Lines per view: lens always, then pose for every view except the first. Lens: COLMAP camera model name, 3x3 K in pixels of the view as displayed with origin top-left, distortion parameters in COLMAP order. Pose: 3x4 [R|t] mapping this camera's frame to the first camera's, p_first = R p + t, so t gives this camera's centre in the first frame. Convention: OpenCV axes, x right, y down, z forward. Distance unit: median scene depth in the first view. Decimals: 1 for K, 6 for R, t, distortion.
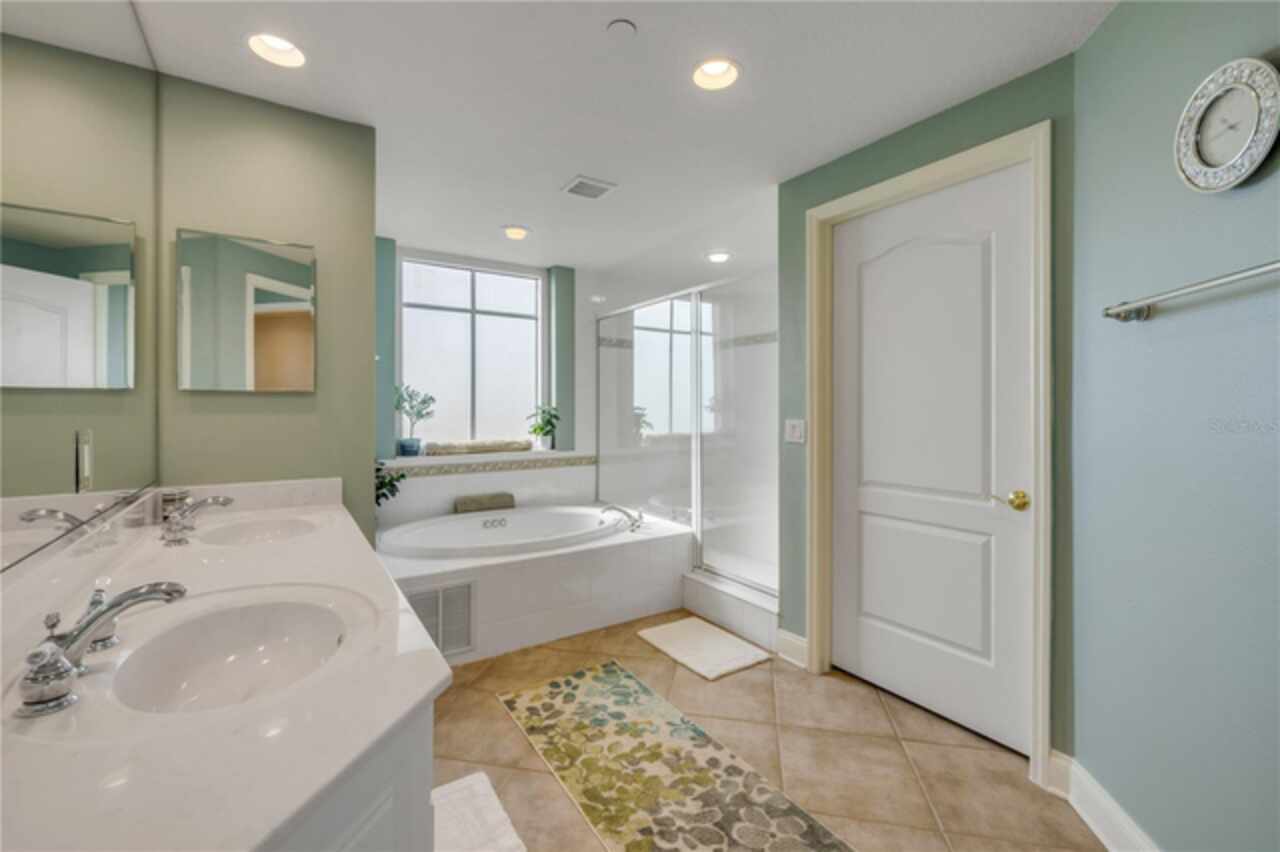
lens RADIAL K [[538.4, 0, 630.4], [0, 538.4, 416.0], [0, 0, 1]] dist [0.002864, 0.000317]
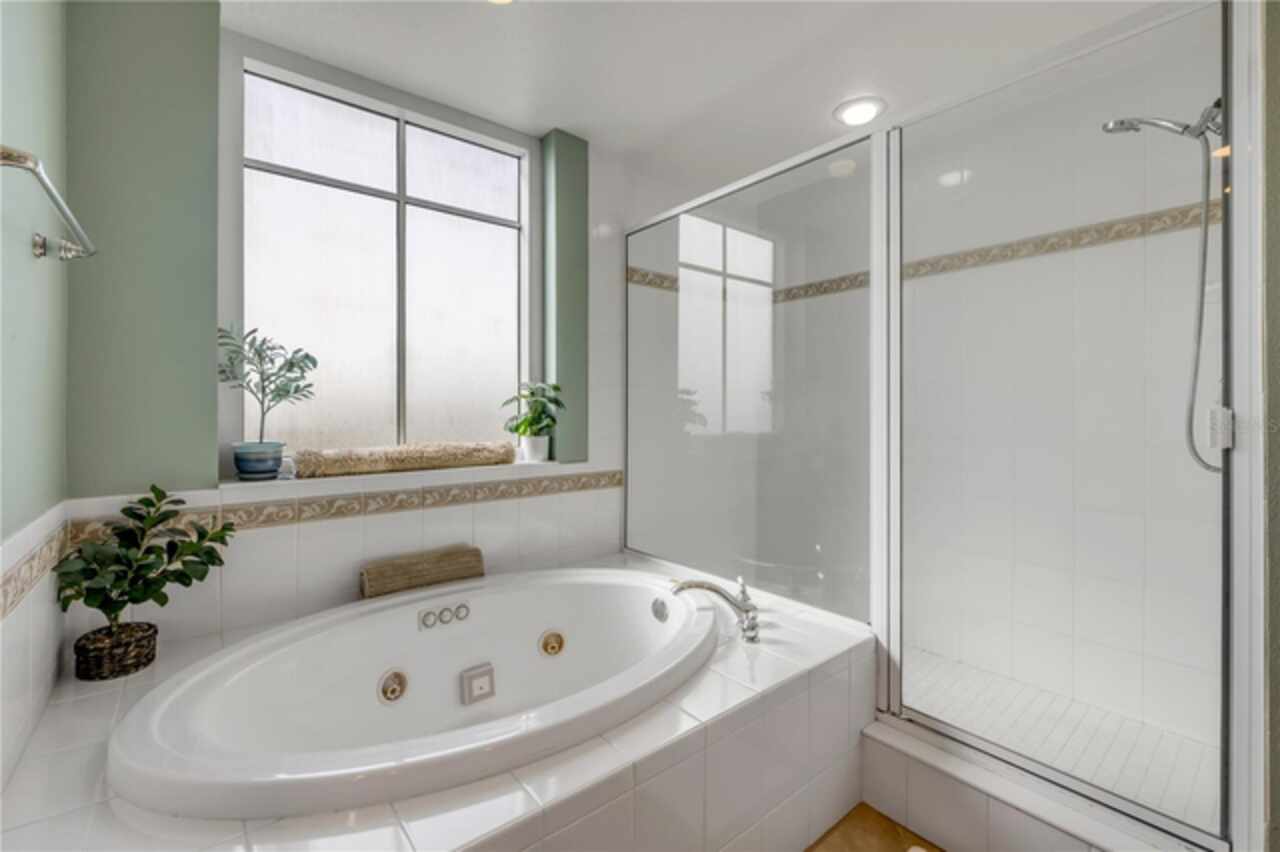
lens RADIAL K [[538.4, 0, 630.4], [0, 538.4, 416.0], [0, 0, 1]] dist [0.002864, 0.000317]
pose [[0.995207, -0.001111, 0.097786, -0.120466], [0.001797, 0.999974, -0.006926, 0.020547], [-0.097776, 0.007069, 0.995183, 0.454676]]
